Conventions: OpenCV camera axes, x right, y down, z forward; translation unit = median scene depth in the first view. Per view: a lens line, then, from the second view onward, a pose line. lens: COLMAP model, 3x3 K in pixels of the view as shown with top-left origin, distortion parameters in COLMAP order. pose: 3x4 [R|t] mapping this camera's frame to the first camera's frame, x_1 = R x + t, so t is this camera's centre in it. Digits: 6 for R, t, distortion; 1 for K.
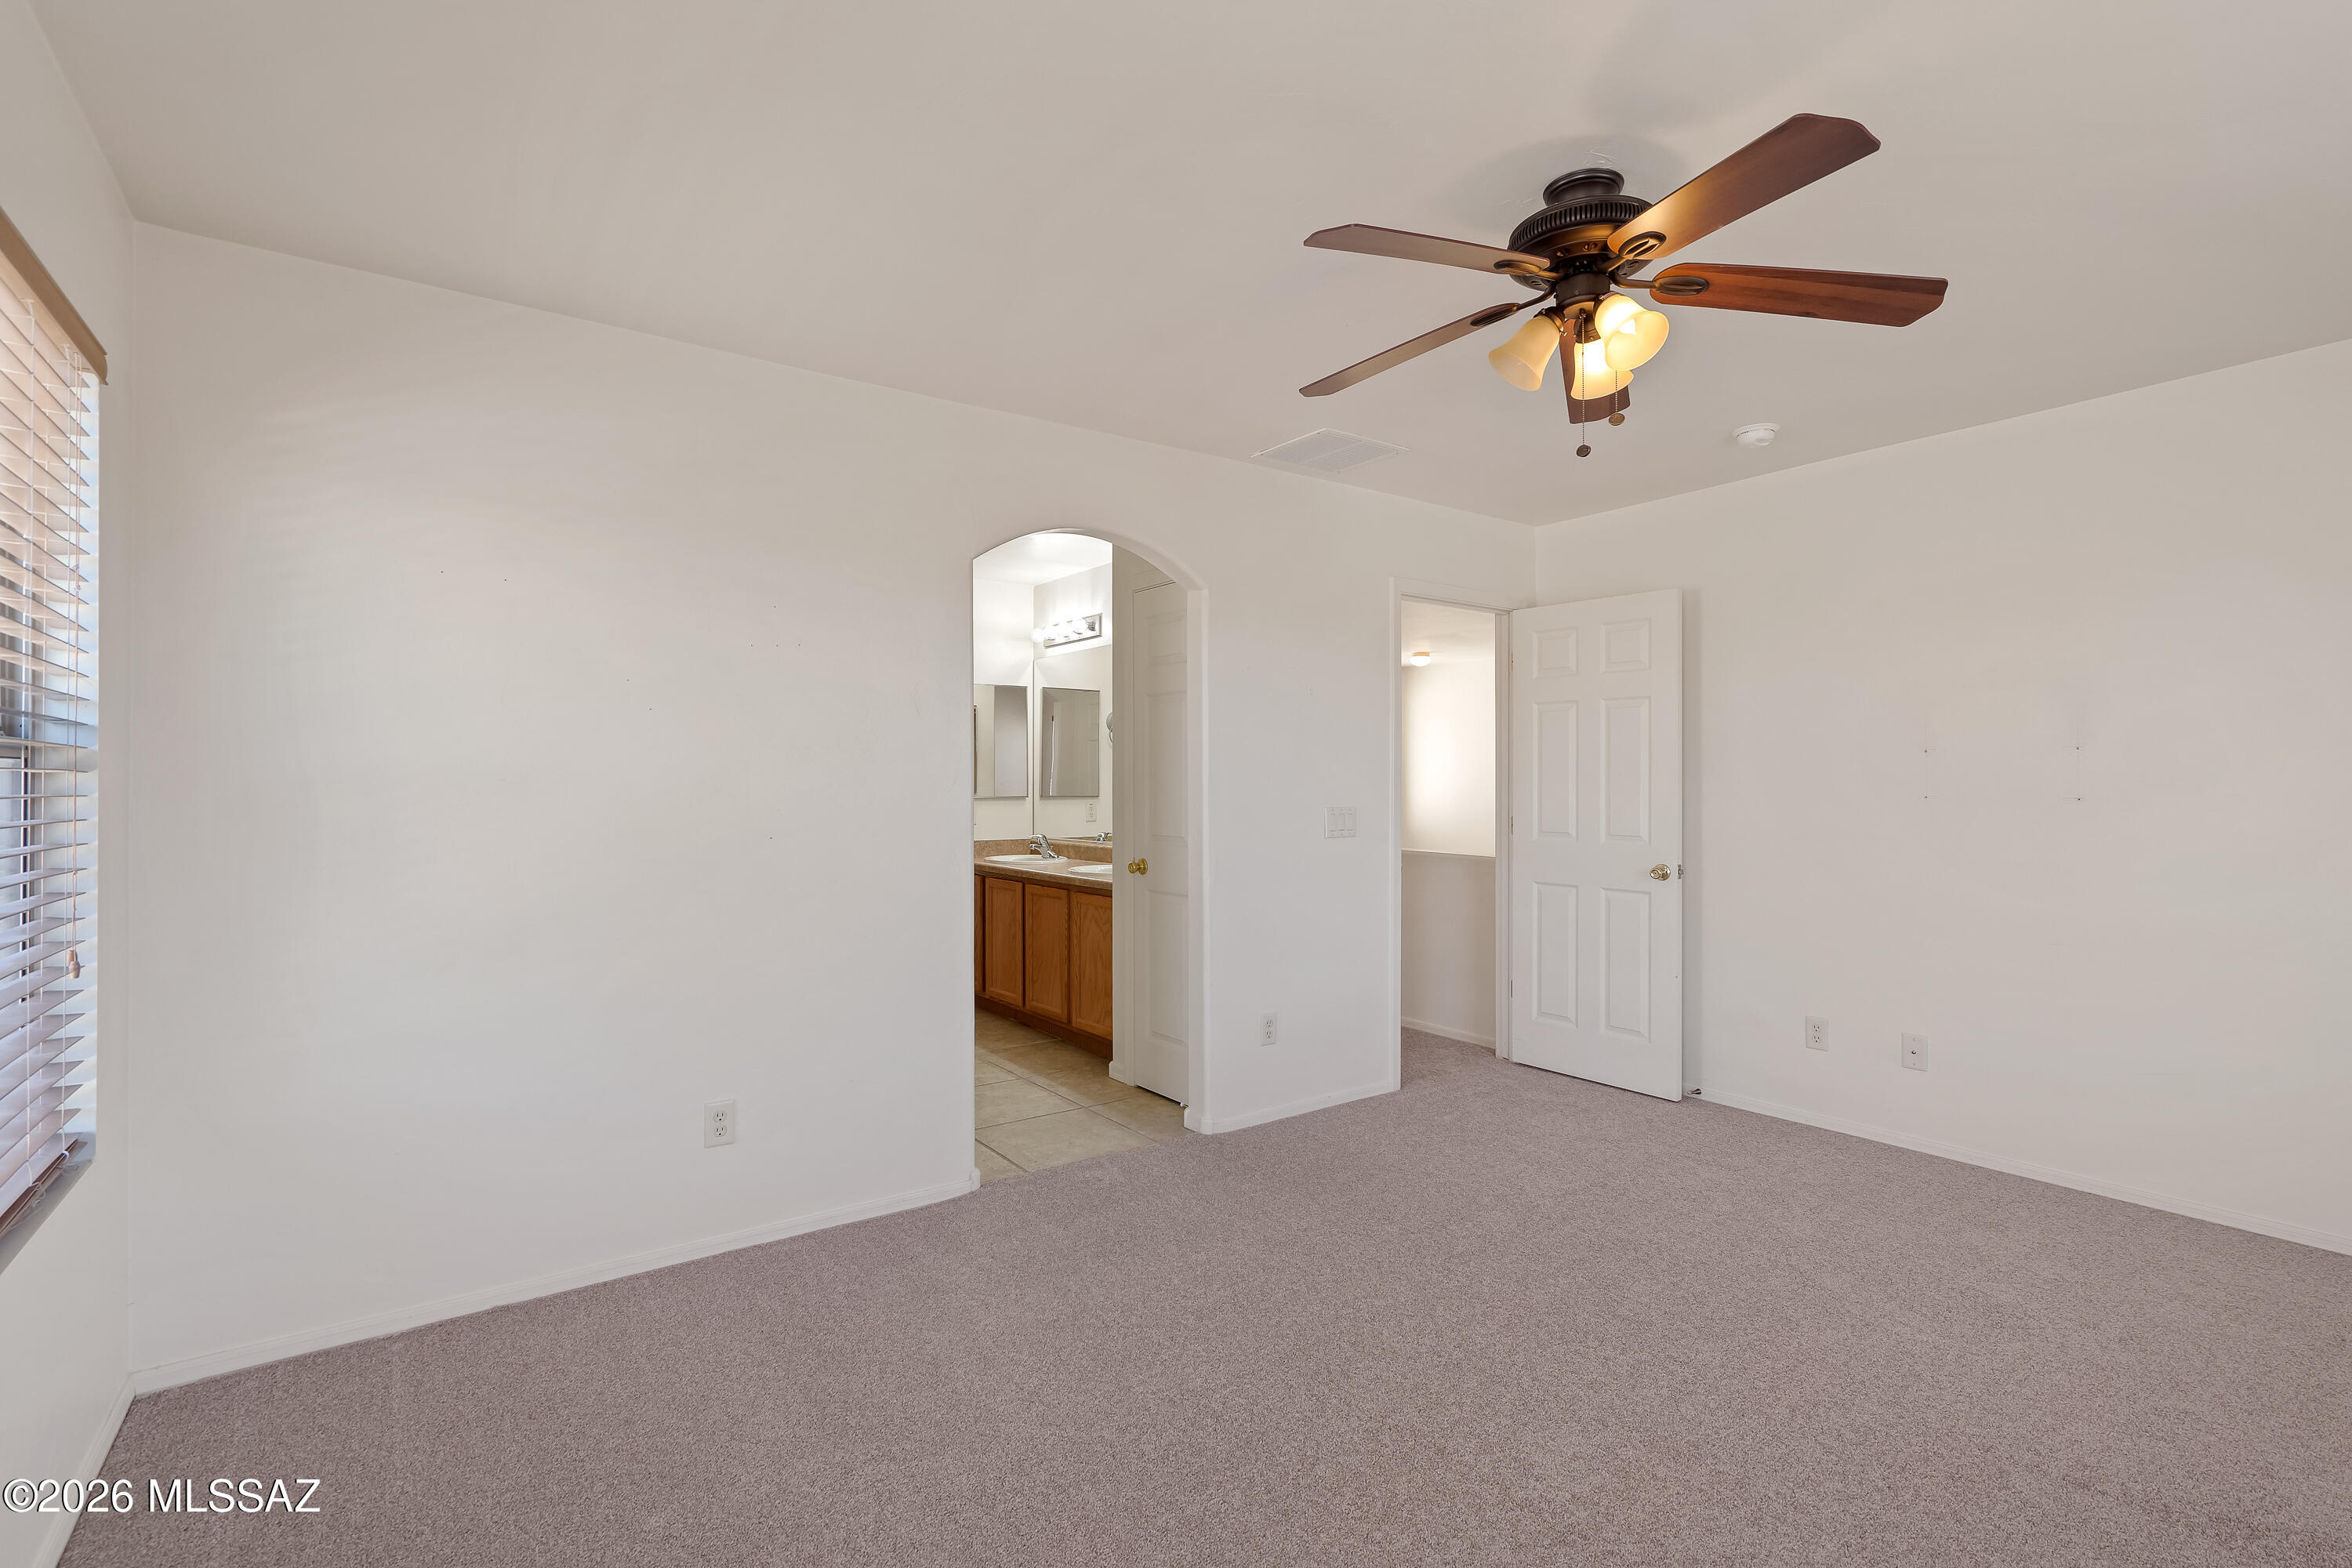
lens RADIAL K [[1075.4, 0, 1171.6], [0, 1075.4, 789.7], [0, 0, 1]] dist [-0.001805, 0.002058]
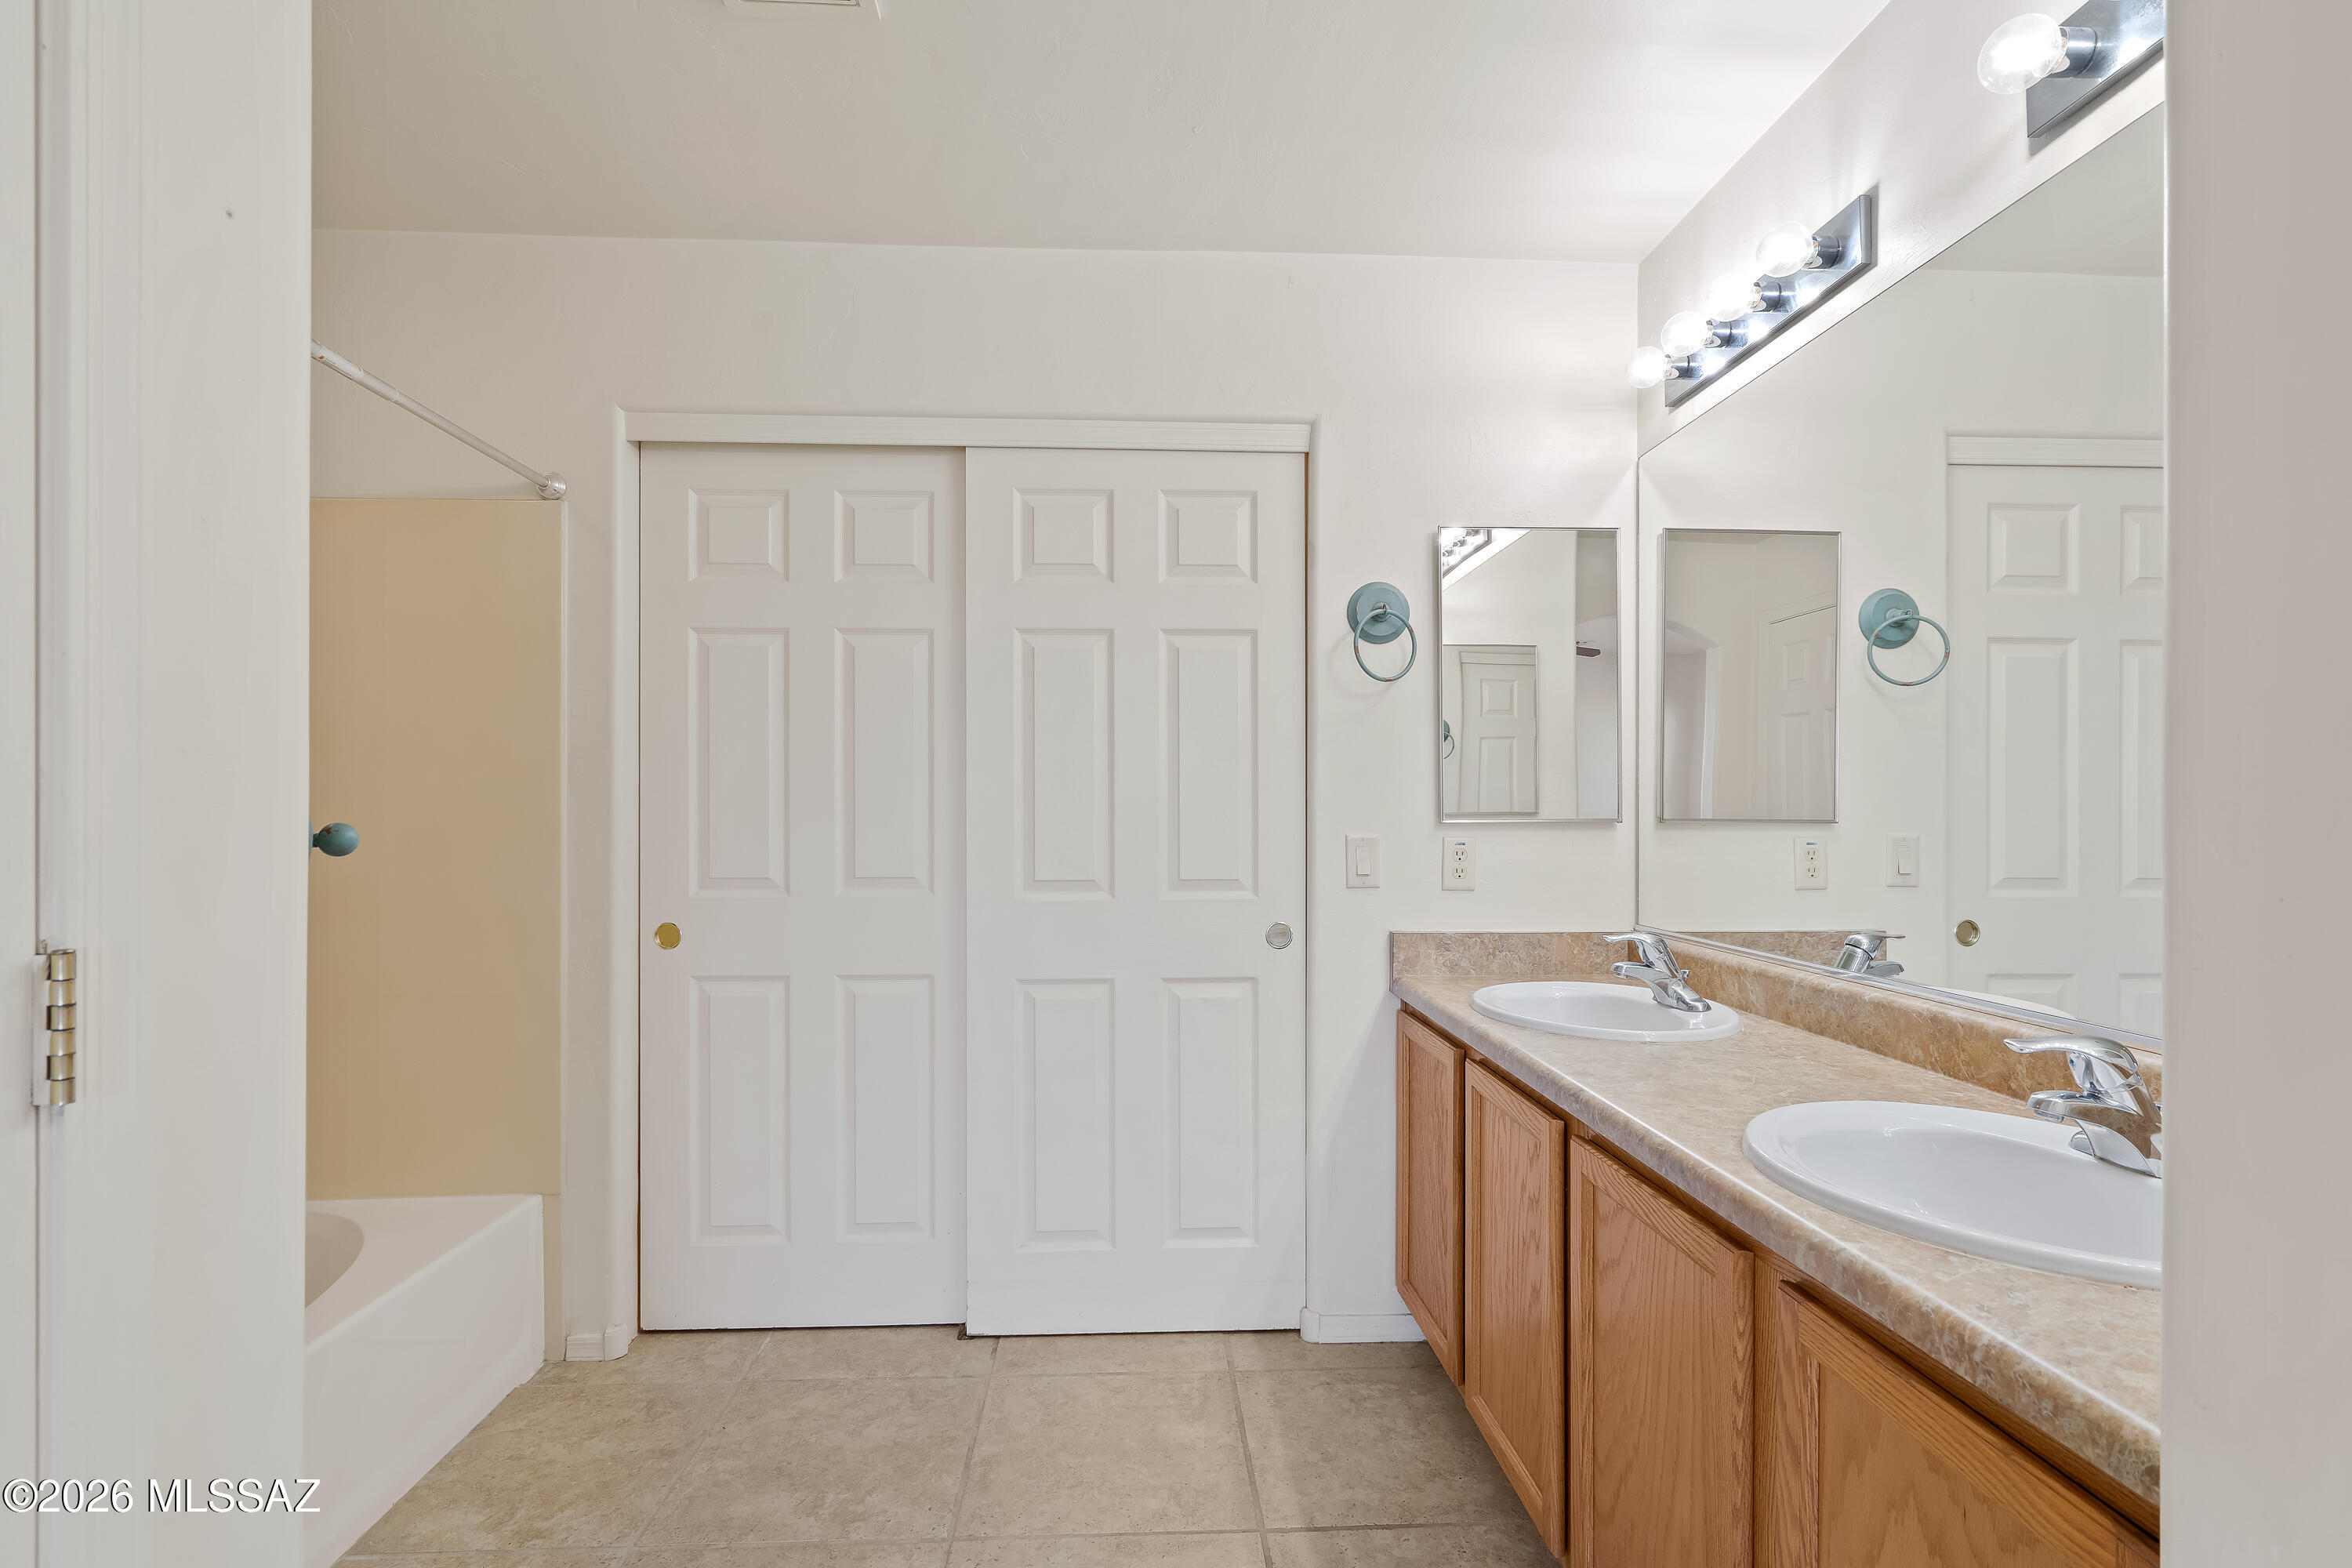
lens RADIAL K [[1075.4, 0, 1170.4], [0, 1075.4, 794.8], [0, 0, 1]] dist [-0.001805, 0.002058]
pose [[0.837508, -0.001245, -0.546424, -0.061831], [-0.007999, 0.999862, -0.014537, 0.004687], [0.546367, 0.016546, 0.837383, 0.616771]]
